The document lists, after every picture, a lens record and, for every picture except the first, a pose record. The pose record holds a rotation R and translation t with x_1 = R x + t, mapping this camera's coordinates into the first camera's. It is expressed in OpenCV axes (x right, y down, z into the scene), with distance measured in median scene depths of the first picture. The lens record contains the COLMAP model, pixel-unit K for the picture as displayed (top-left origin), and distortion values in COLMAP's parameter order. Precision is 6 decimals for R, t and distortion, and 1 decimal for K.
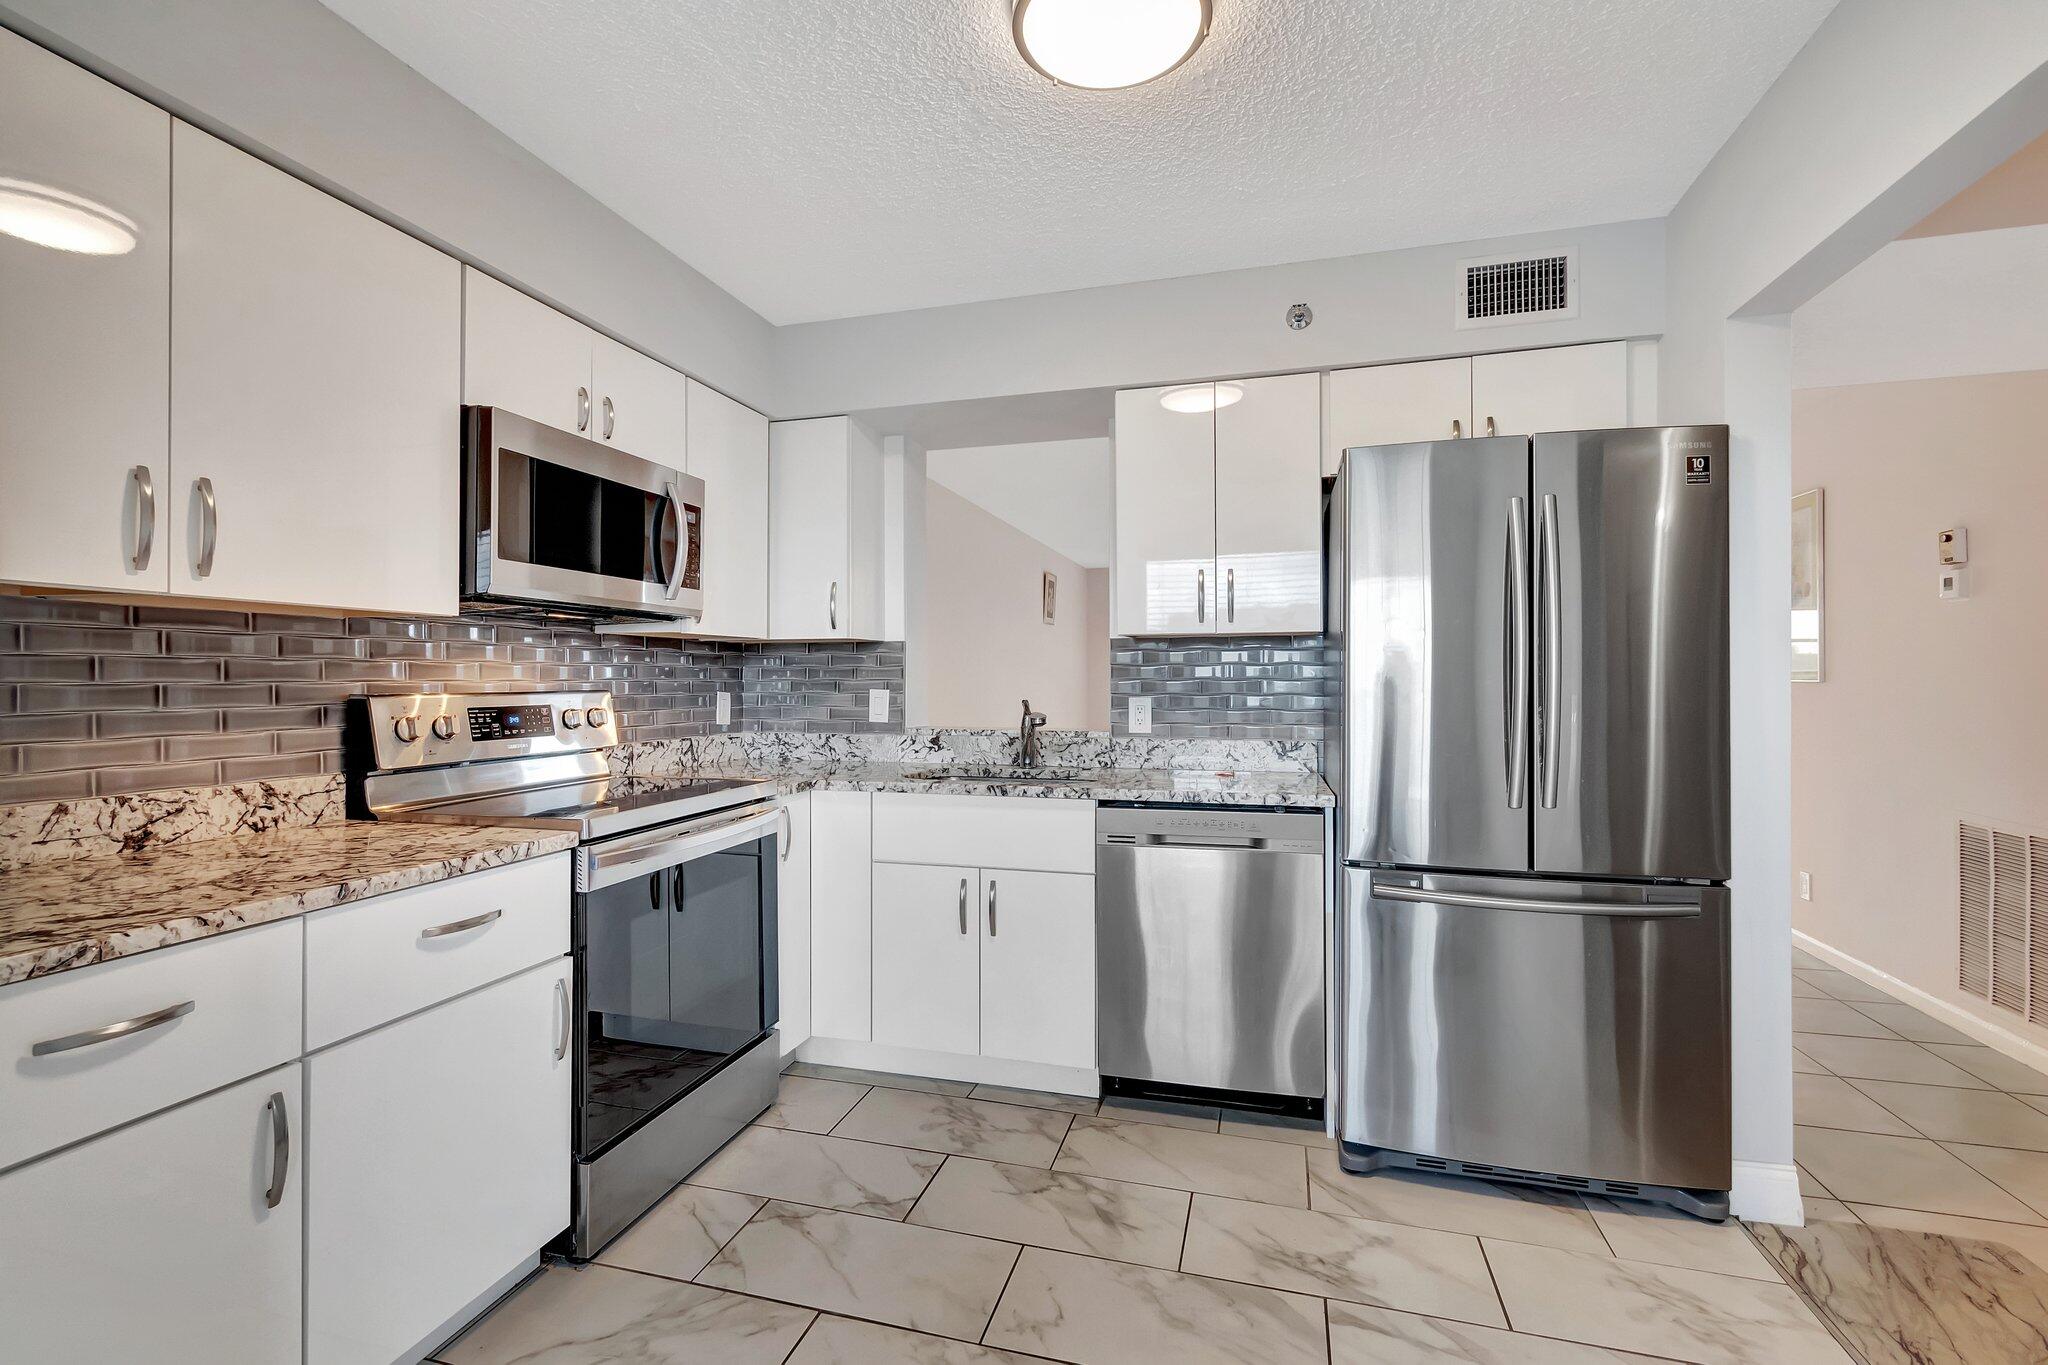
lens RADIAL K [[913.8, 0, 1020.3], [0, 913.8, 660.7], [0, 0, 1]] dist [-0.000490, -0.001329]
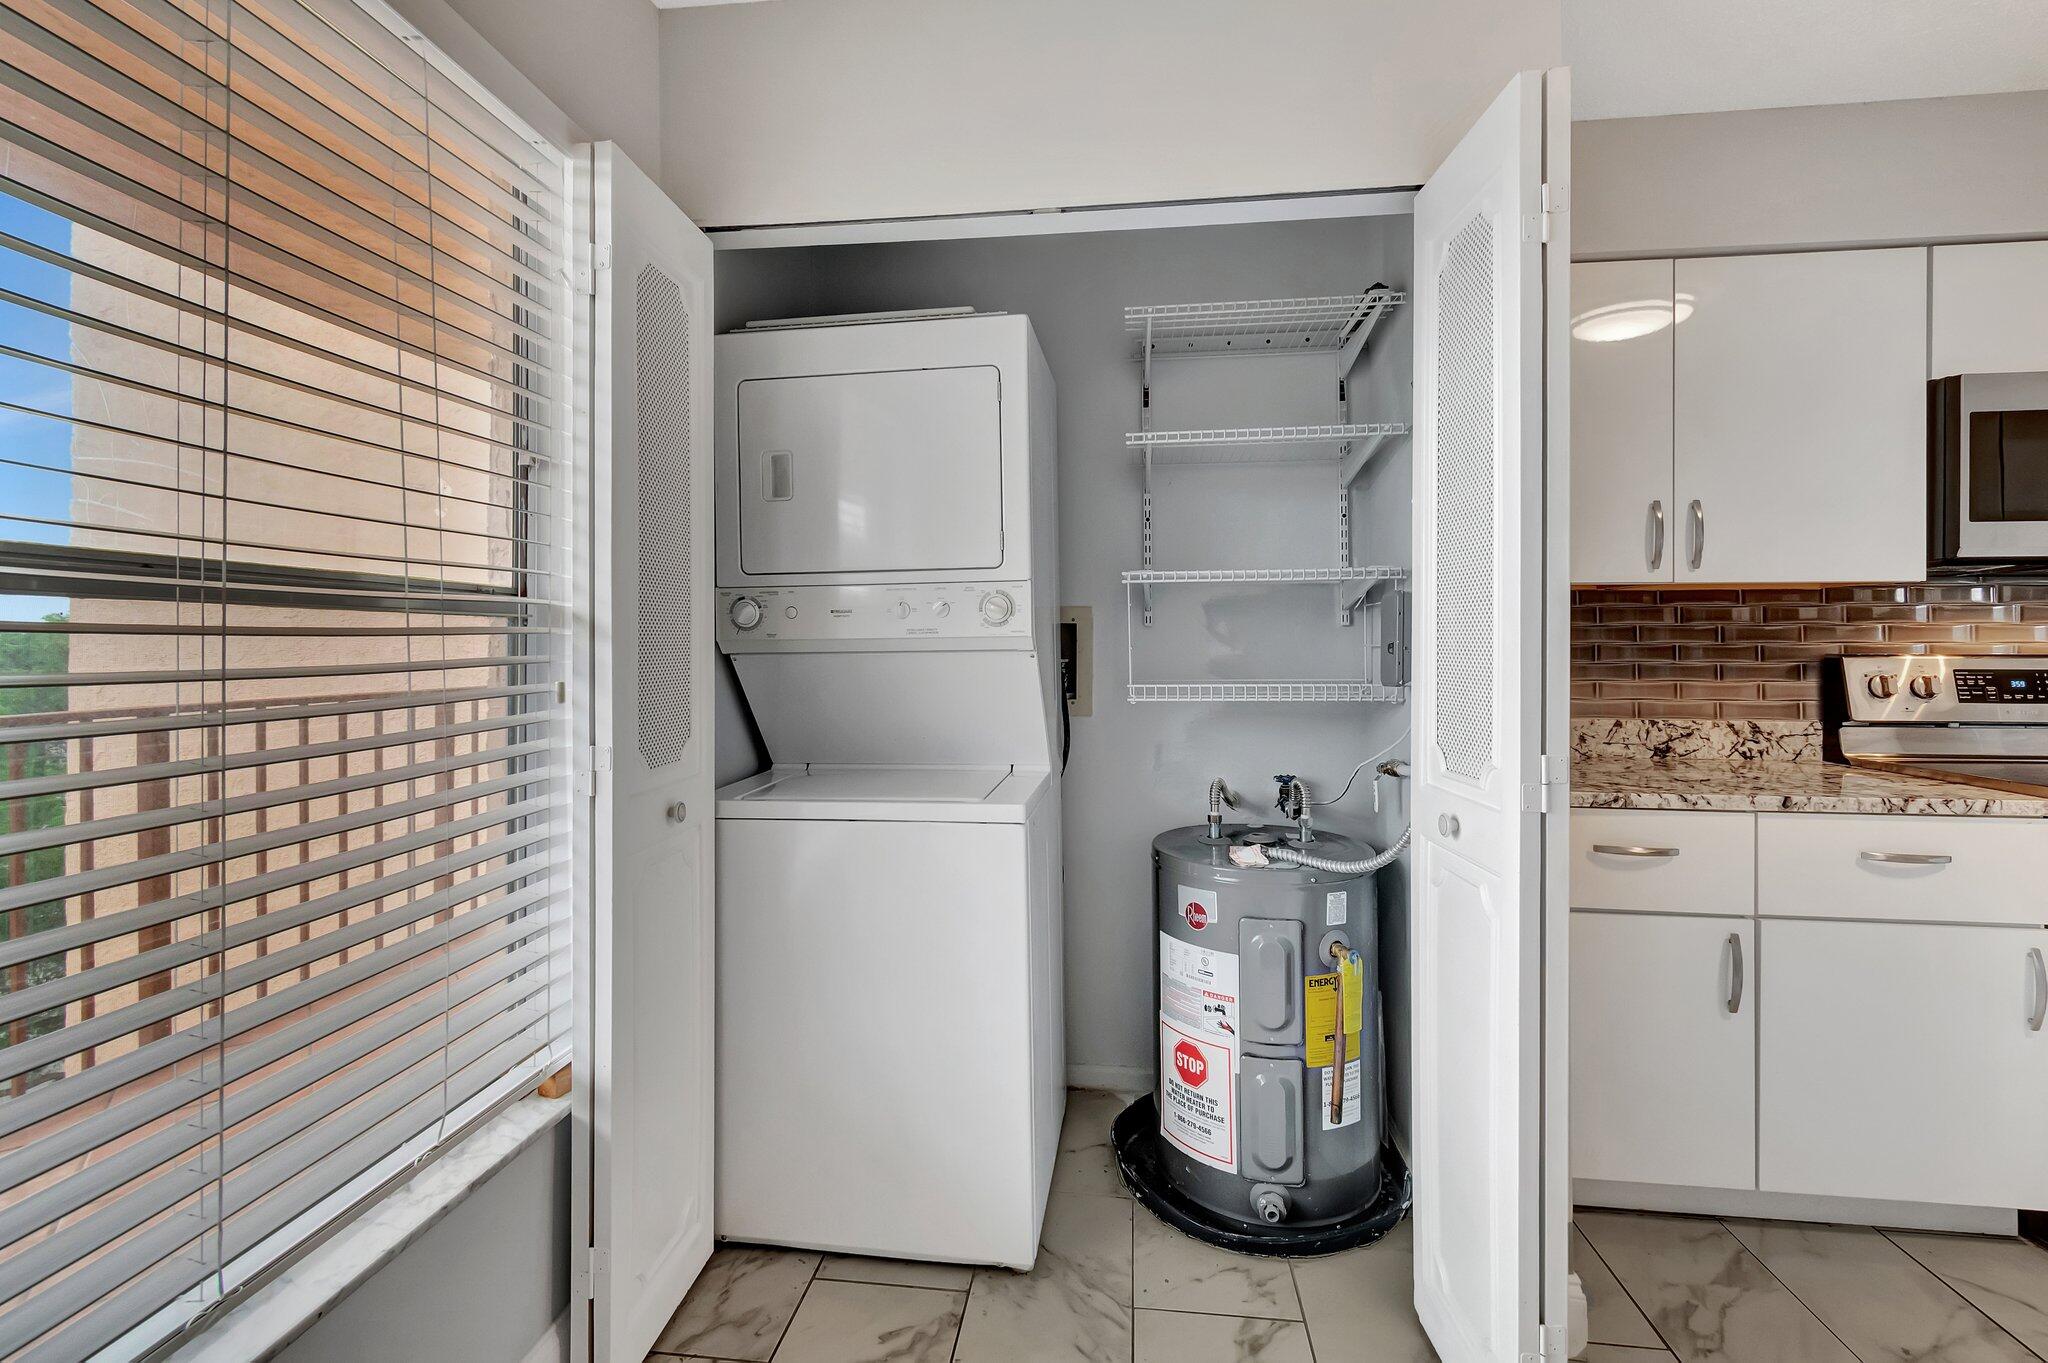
lens RADIAL K [[913.8, 0, 1020.3], [0, 913.8, 659.7], [0, 0, 1]] dist [-0.000490, -0.001329]
pose [[0.151240, 0.019487, -0.988305, 0.287607], [0.019111, 0.999561, 0.022633, -0.001849], [0.988312, -0.022310, 0.150801, -0.209907]]
